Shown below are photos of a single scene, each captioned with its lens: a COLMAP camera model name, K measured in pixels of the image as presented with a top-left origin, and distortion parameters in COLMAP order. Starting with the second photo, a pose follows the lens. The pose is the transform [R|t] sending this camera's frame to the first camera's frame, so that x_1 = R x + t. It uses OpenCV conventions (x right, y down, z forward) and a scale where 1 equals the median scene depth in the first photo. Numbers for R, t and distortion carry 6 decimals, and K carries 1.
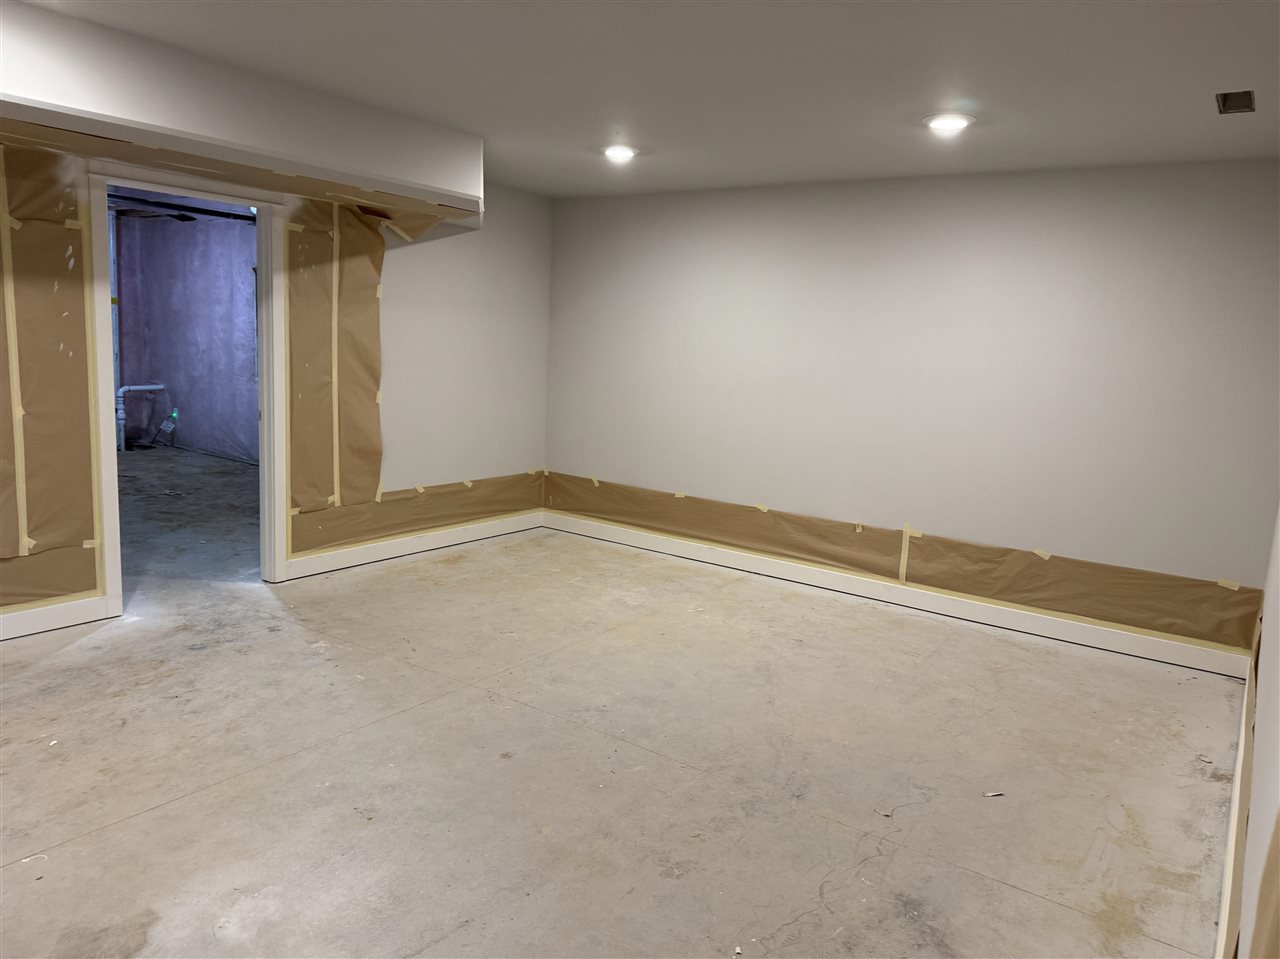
lens RADIAL K [[903.9, 0, 641.5], [0, 903.9, 472.4], [0, 0, 1]] dist [0.050970, -0.065293]
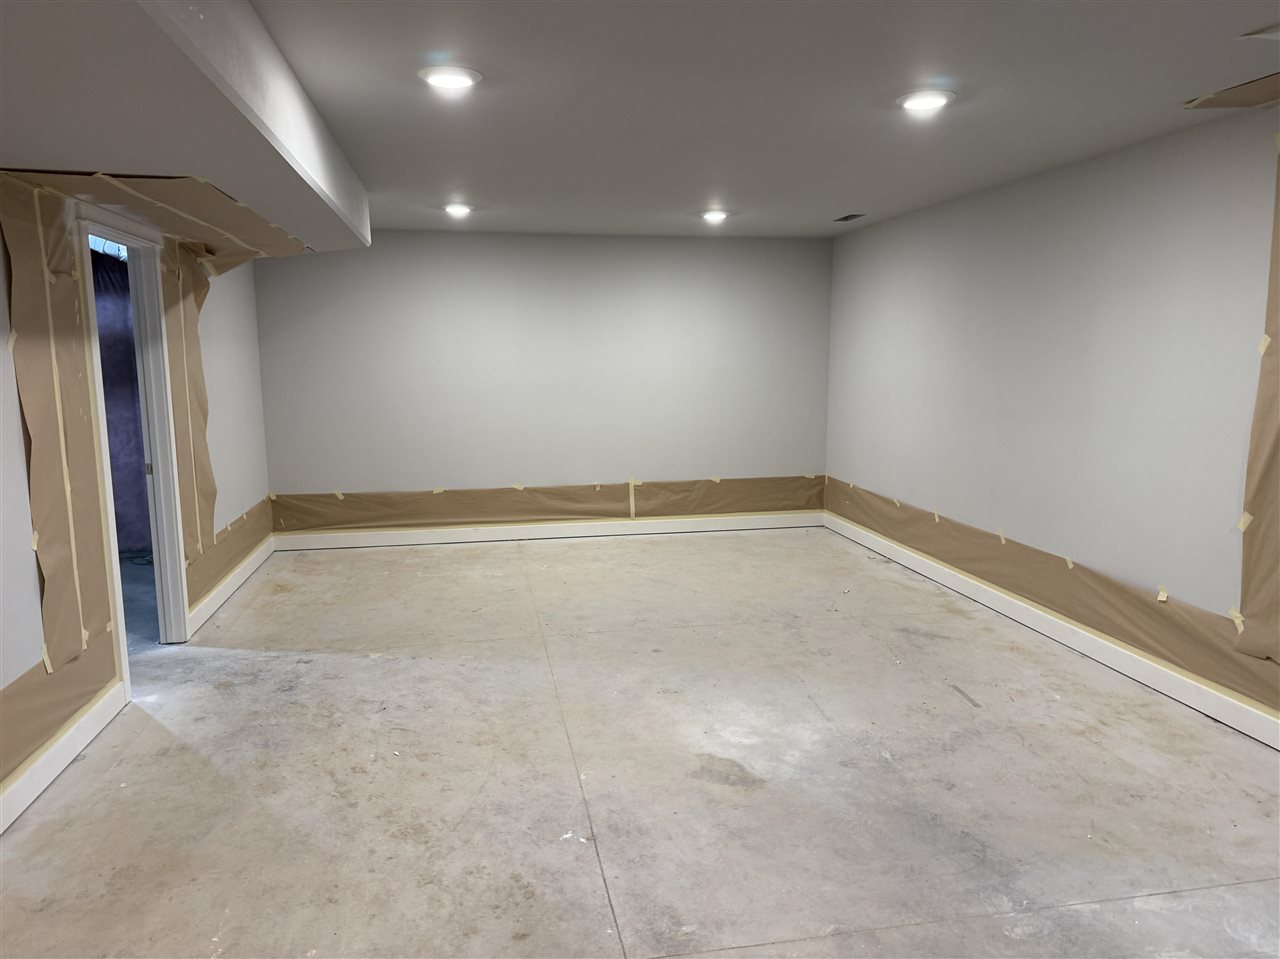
lens RADIAL K [[903.9, 0, 639.2], [0, 903.9, 476.9], [0, 0, 1]] dist [0.050970, -0.065293]
pose [[0.694738, -0.157675, 0.701767, -0.831092], [0.151189, 0.985891, 0.071838, -0.052516], [-0.703193, 0.056191, 0.708775, -0.016955]]
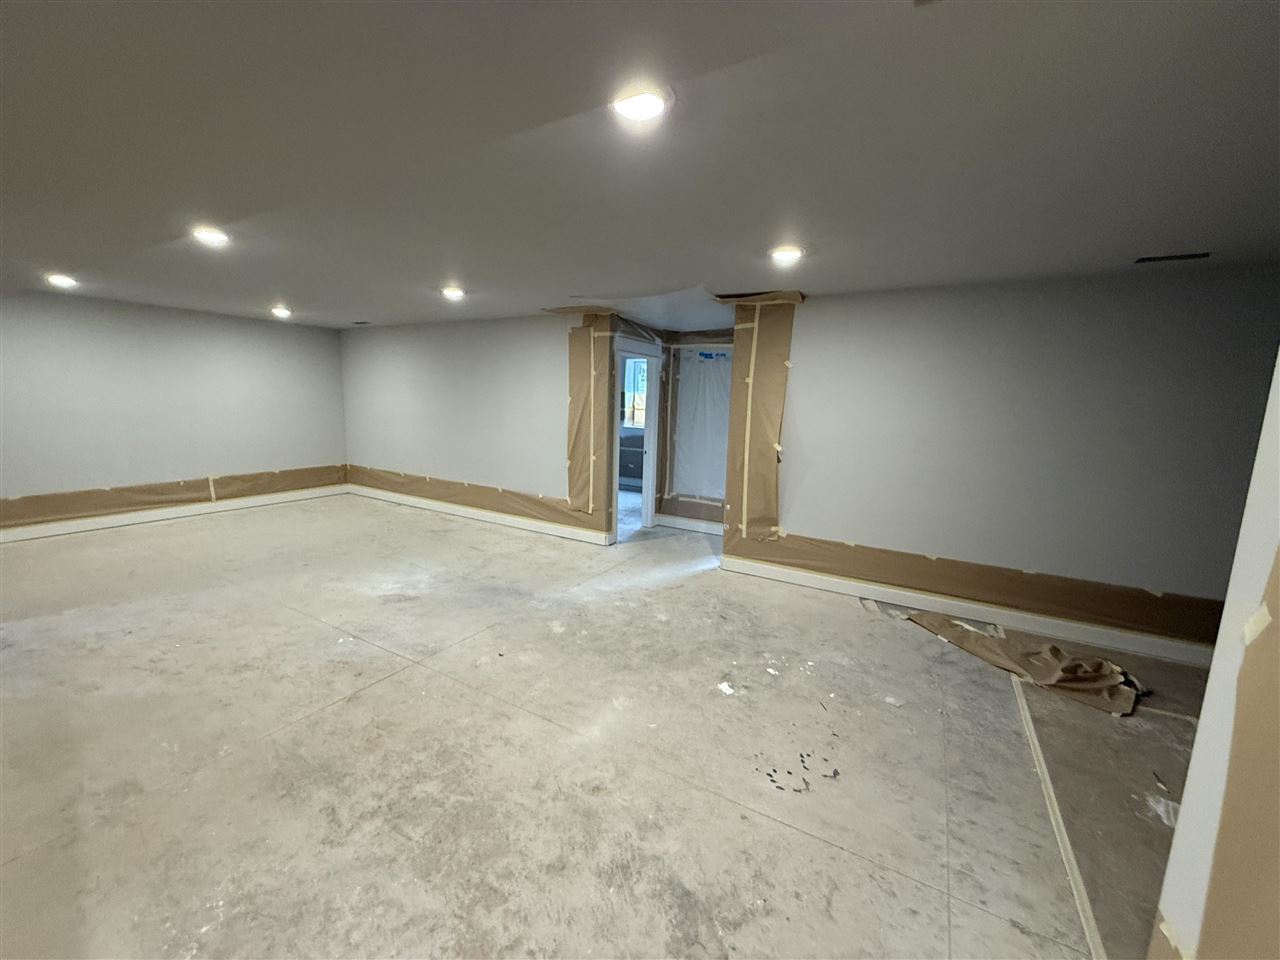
lens RADIAL K [[511.5, 0, 639.9], [0, 511.5, 476.2], [0, 0, 1]] dist [0.000719, -0.000076]
pose [[-0.085091, -0.205650, 0.974919, -1.156002], [0.115436, 0.969844, 0.214654, -0.096315], [-0.989664, 0.130806, -0.058785, 0.086664]]
